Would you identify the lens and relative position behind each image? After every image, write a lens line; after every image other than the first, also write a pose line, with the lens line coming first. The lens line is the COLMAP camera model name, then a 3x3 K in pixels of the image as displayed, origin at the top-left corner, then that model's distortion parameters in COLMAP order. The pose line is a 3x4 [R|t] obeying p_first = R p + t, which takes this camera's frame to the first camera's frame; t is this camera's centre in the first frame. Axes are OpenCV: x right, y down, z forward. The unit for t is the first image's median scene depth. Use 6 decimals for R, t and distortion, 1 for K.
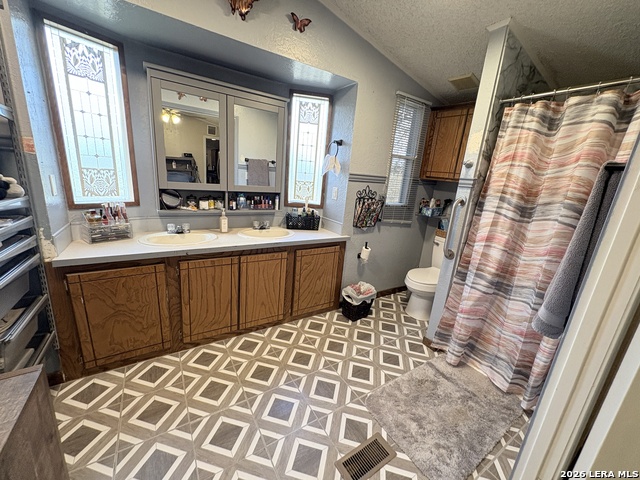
lens RADIAL K [[254.6, 0, 320.0], [0, 254.6, 240.0], [0, 0, 1]] dist [-0.000851, -0.000226]
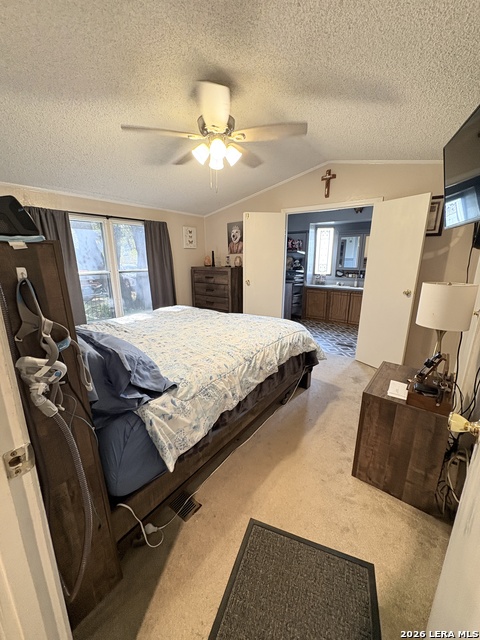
lens RADIAL K [[254.6, 0, 240.0], [0, 254.6, 320.0], [0, 0, 1]] dist [-0.000851, -0.000226]
pose [[0.353091, 0.143020, -0.924593, 1.934442], [-0.211337, 0.974897, 0.070094, 0.431867], [0.911407, 0.170651, 0.374453, -1.113127]]
